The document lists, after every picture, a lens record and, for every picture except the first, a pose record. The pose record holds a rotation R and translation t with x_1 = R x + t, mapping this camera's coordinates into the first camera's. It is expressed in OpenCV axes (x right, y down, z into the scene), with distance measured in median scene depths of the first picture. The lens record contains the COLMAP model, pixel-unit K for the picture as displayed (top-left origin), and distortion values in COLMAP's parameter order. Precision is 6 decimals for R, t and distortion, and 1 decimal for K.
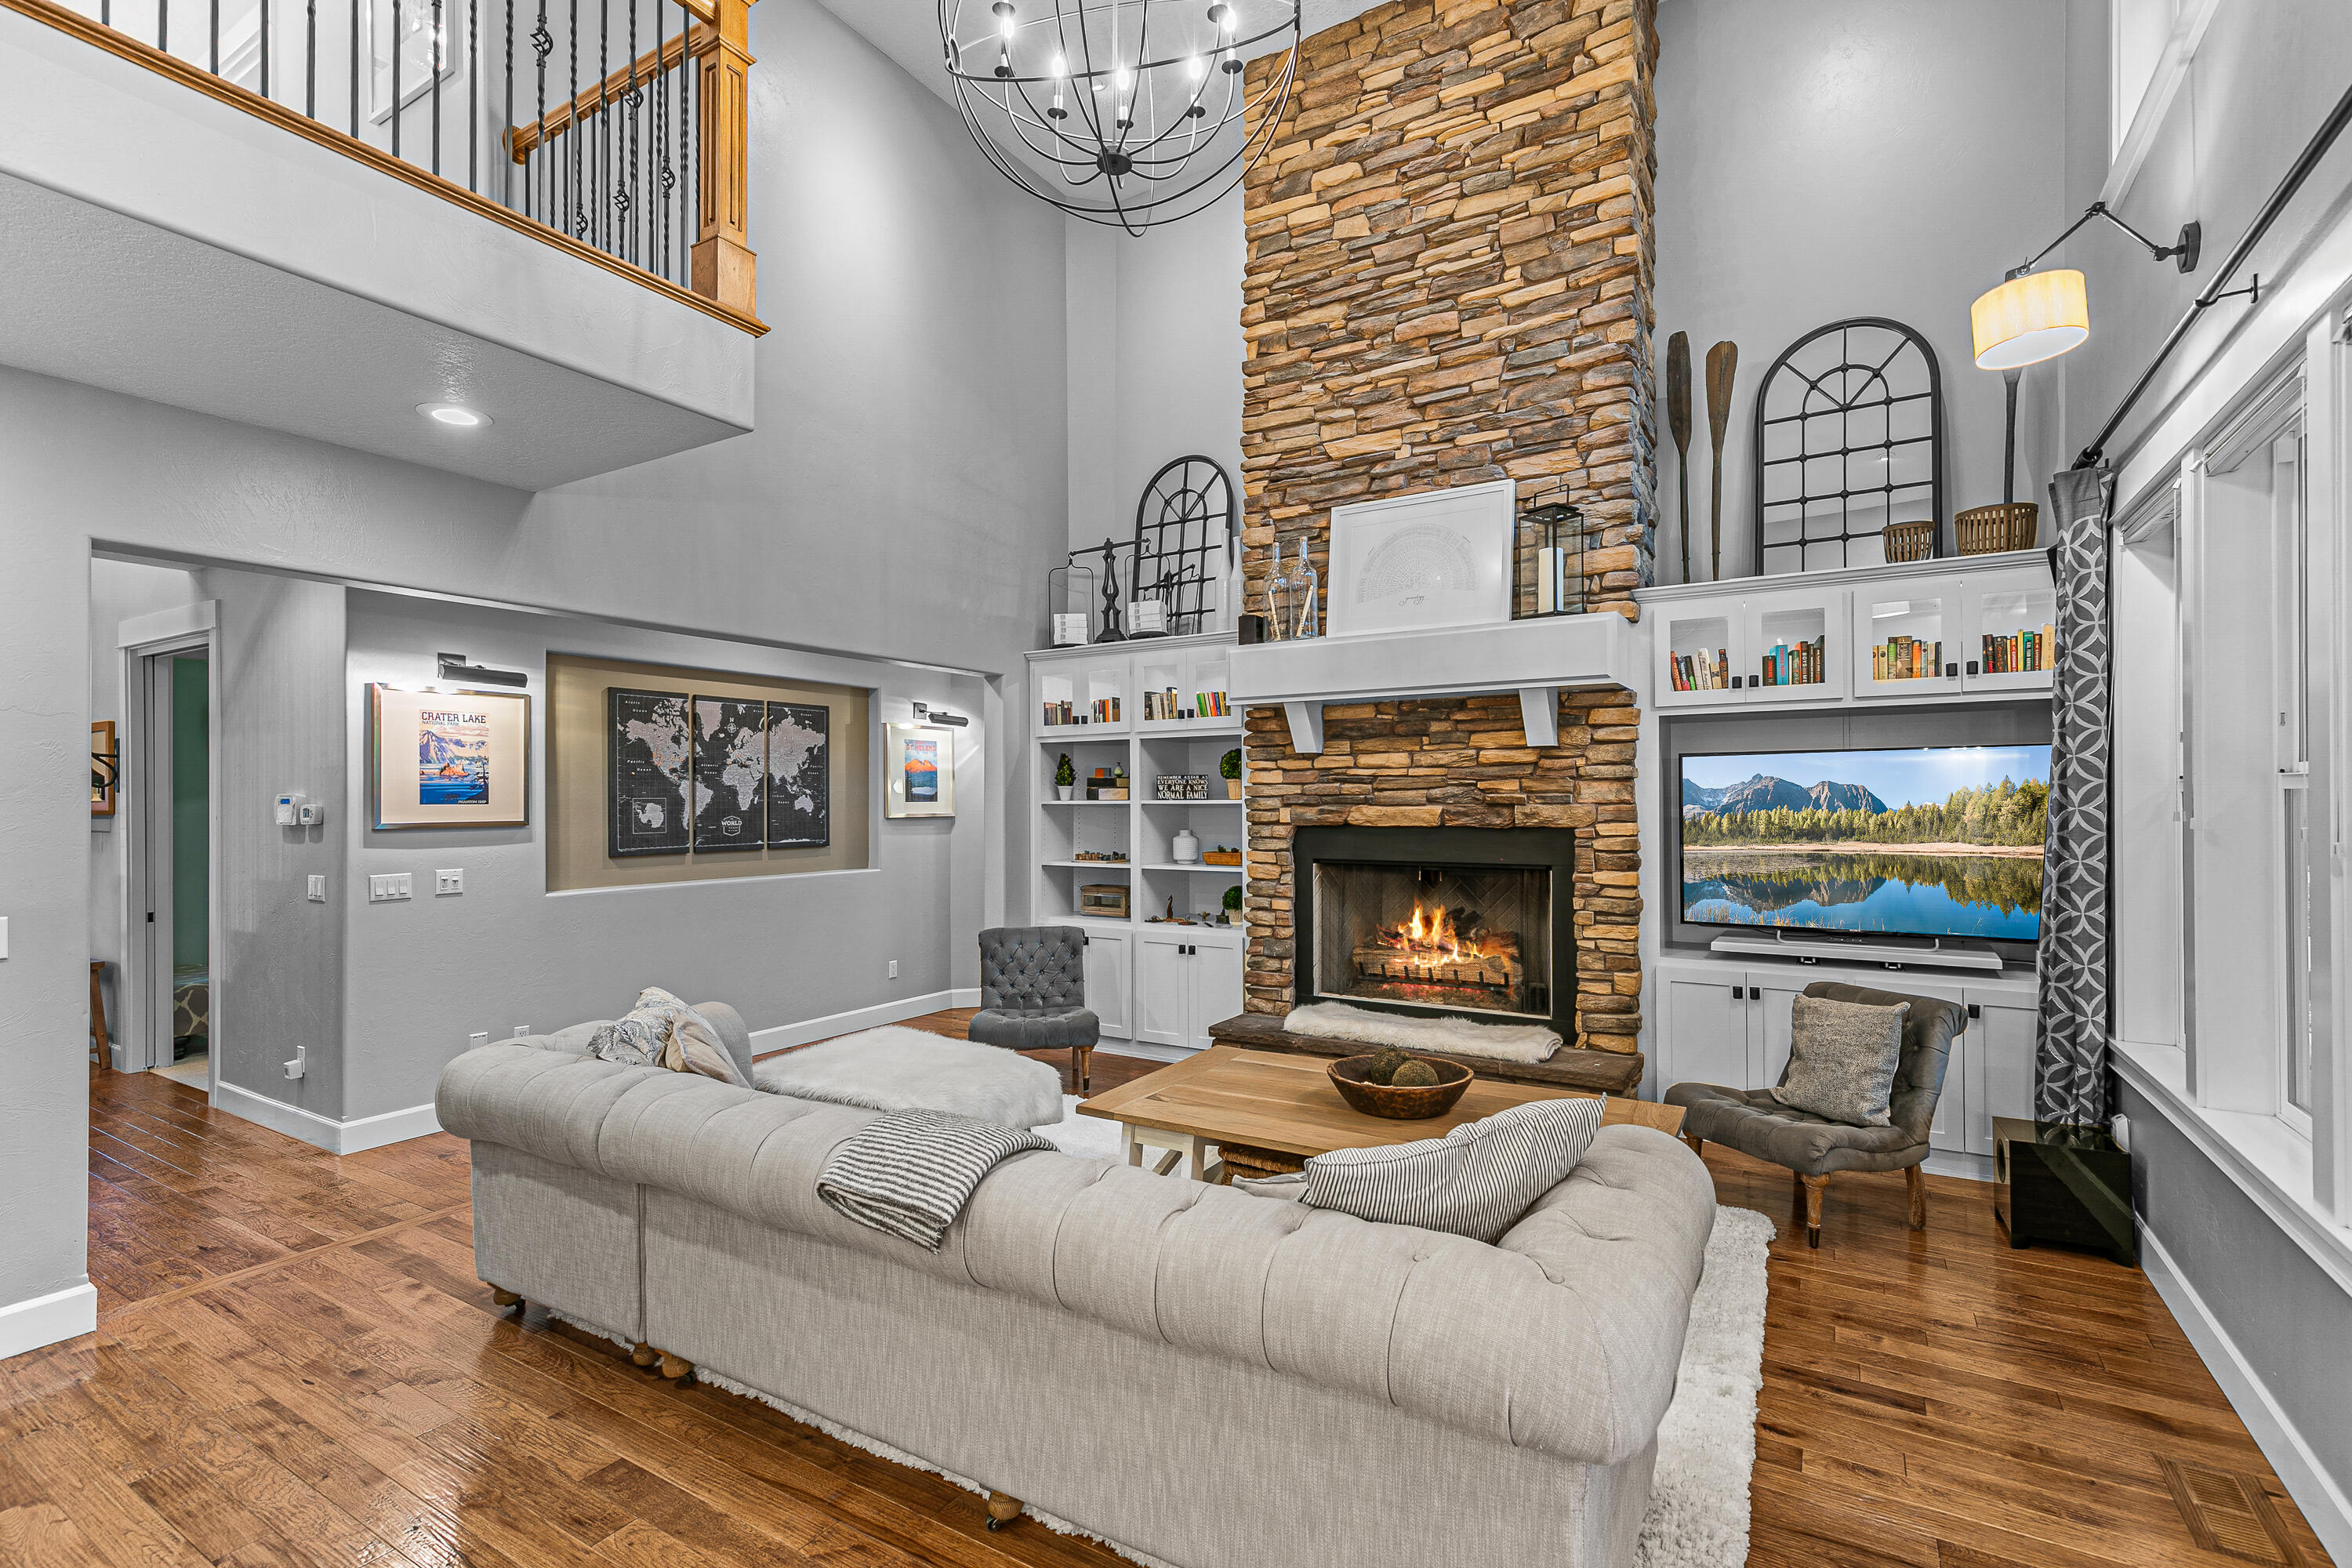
lens RADIAL K [[1071.6, 0, 1181.9], [0, 1071.6, 791.7], [0, 0, 1]] dist [0.013079, -0.003125]
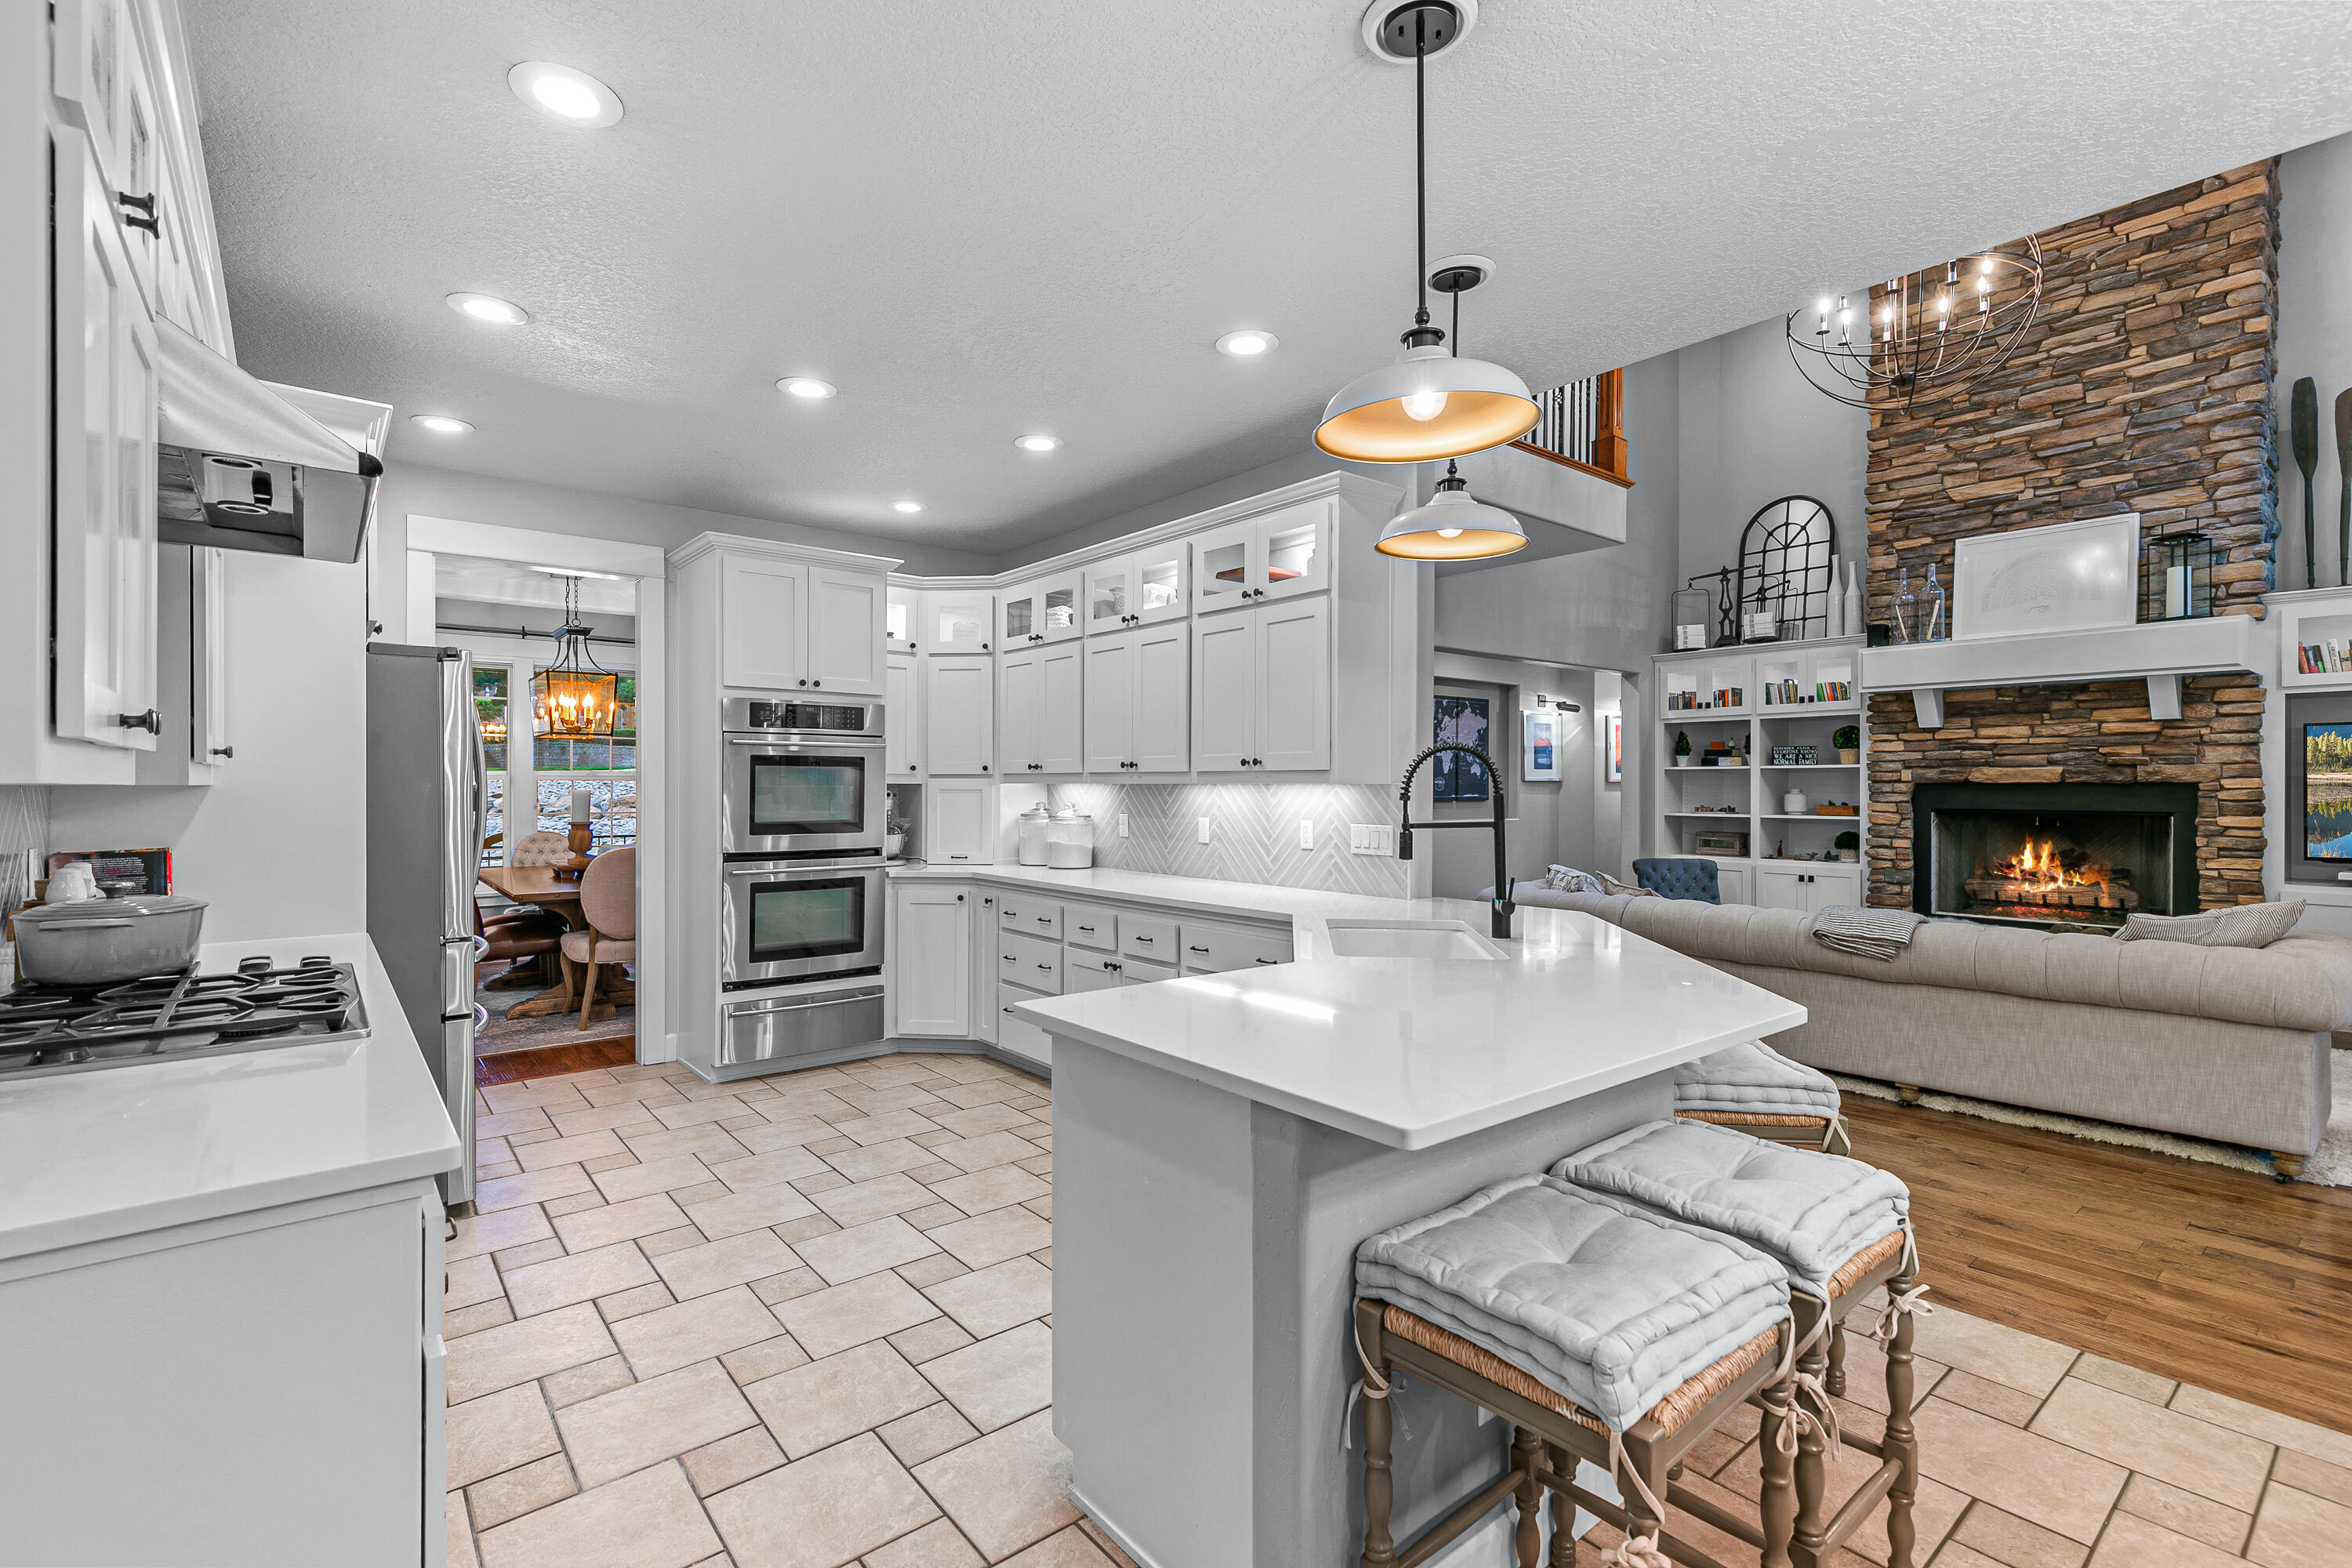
lens RADIAL K [[1071.6, 0, 1170.7], [0, 1071.6, 784.9], [0, 0, 1]] dist [0.013079, -0.003125]
pose [[0.945182, 0.004804, -0.326509, -0.344418], [-0.002281, 0.999965, 0.008111, 0.026705], [0.326536, -0.006921, 0.945159, -0.575135]]
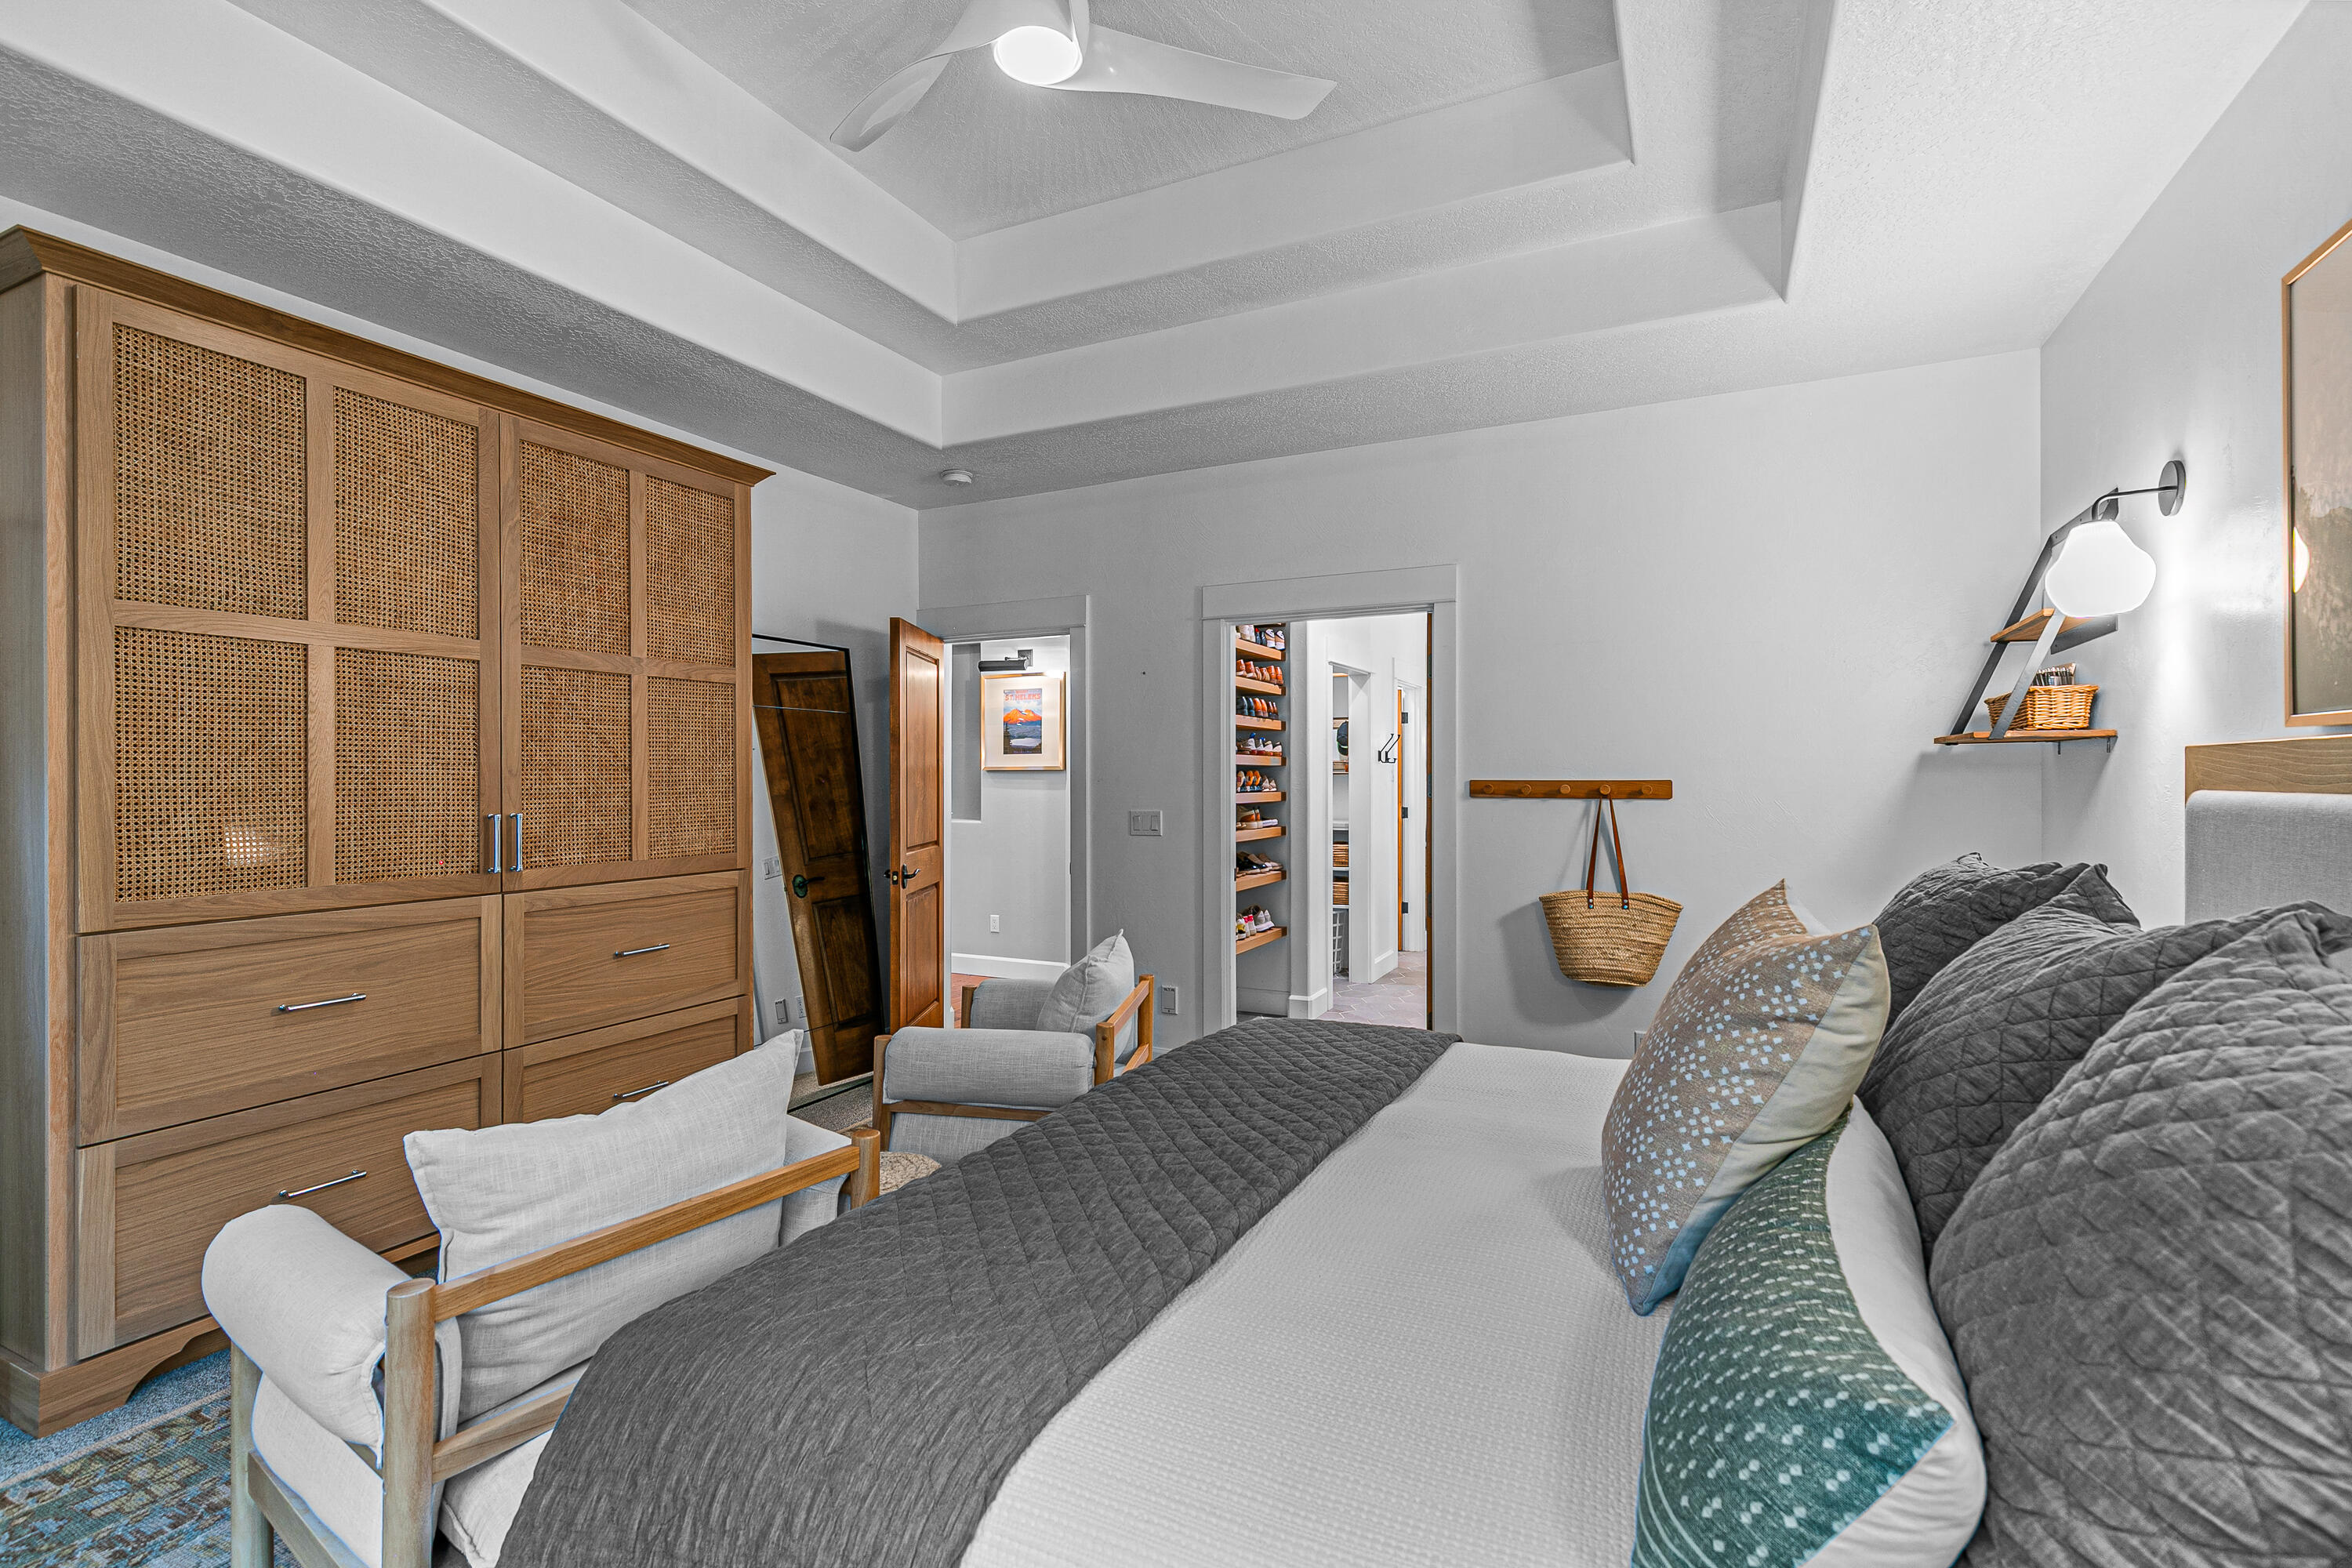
lens RADIAL K [[1071.6, 0, 1177.2], [0, 1071.6, 775.5], [0, 0, 1]] dist [0.013079, -0.003125]
pose [[0.089713, 0.005398, -0.995953, 0.997383], [0.006317, 0.999962, 0.005989, 0.033336], [0.995948, -0.006829, 0.089676, 1.479359]]
